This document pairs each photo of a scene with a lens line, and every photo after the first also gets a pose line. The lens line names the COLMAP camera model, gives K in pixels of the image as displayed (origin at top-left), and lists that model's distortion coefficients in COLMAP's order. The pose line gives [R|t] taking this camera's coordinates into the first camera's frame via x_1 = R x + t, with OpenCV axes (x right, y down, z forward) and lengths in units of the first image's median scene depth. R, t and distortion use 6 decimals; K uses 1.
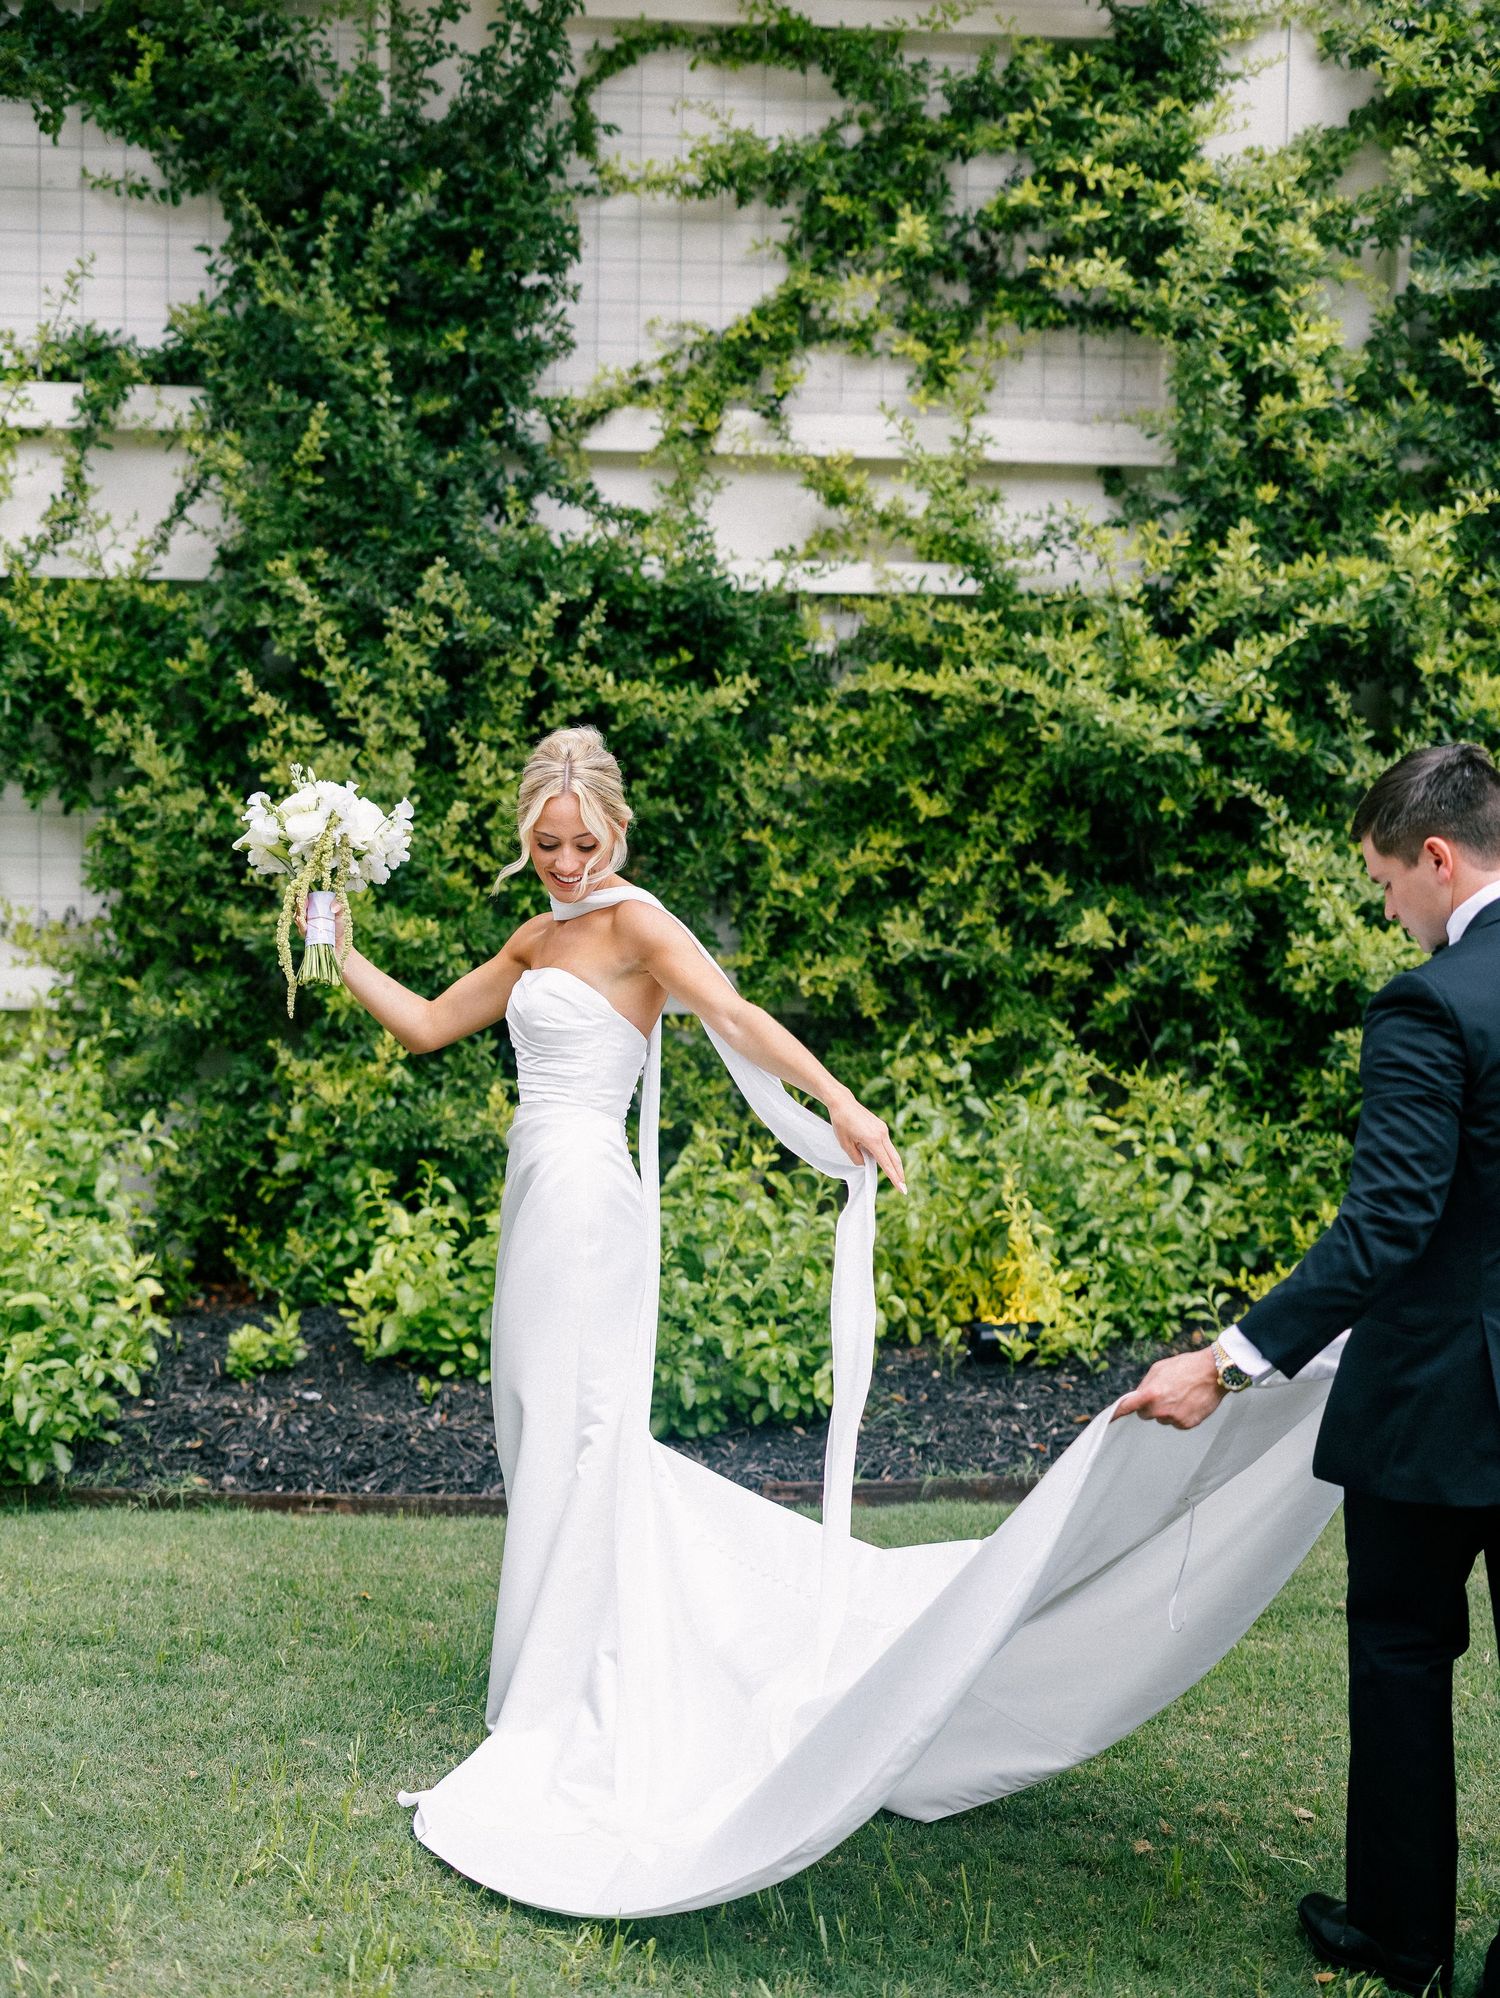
lens RADIAL K [[2916.1, 0, 748.1], [0, 2916.1, 1038.9], [0, 0, 1]] dist [-0.003358, 0.029806]
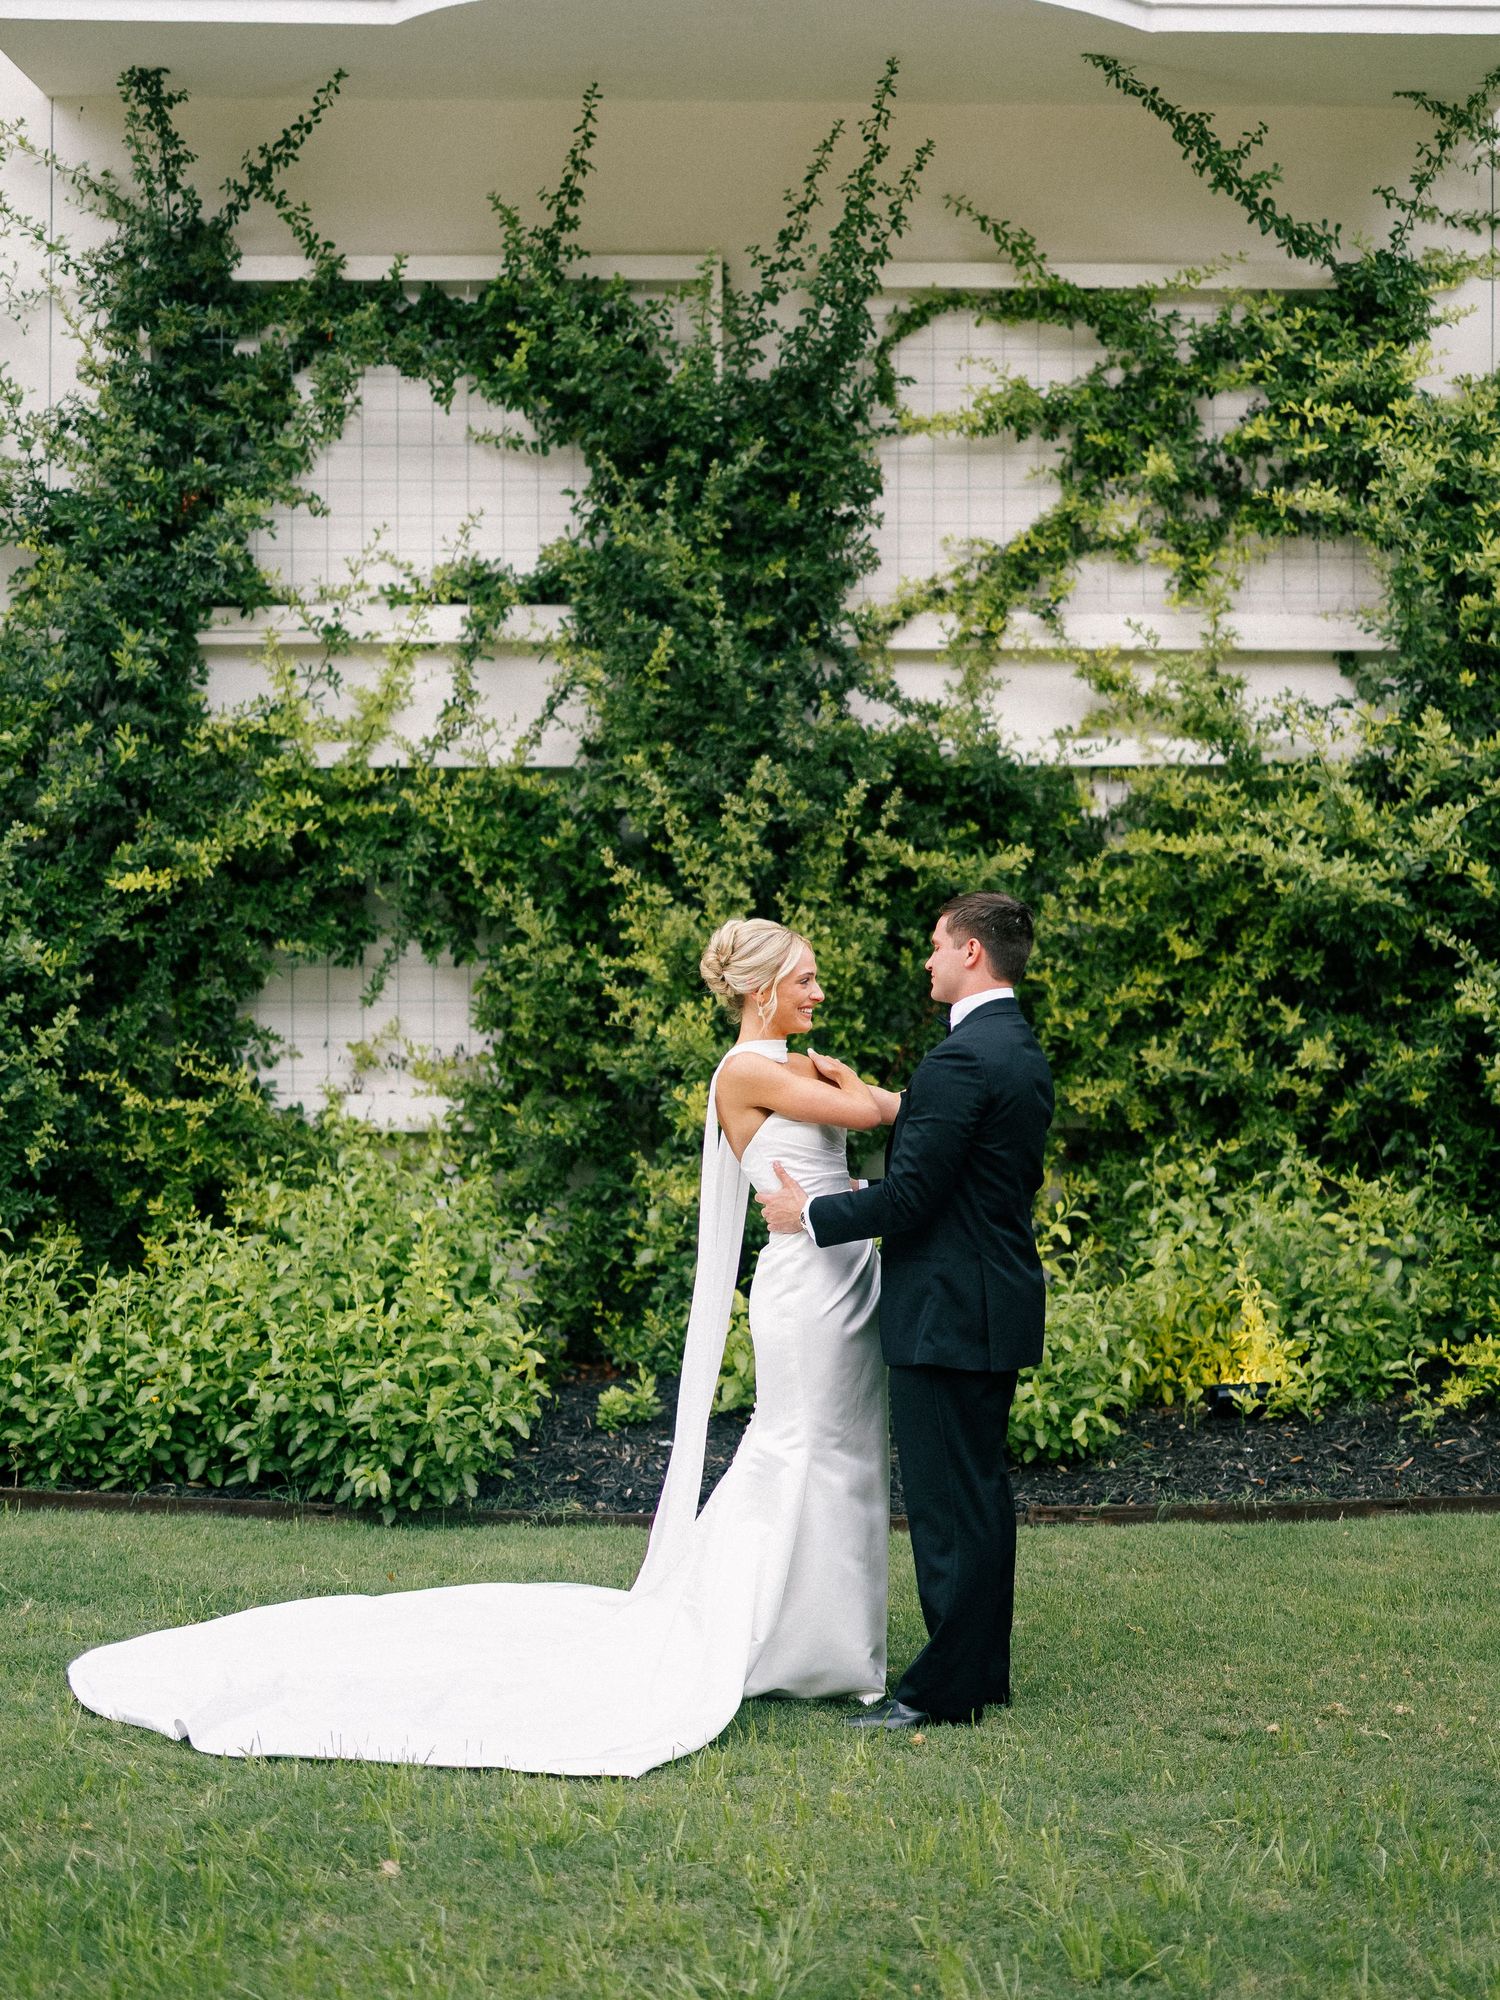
lens RADIAL K [[2919.0, 0, 748.1], [0, 2919.0, 1040.0], [0, 0, 1]] dist [-0.003358, 0.029806]
pose [[0.992821, -0.014097, -0.118780, 0.026844], [0.009161, 0.999076, -0.042000, 0.004109], [0.119262, 0.040610, 0.992032, -0.180639]]
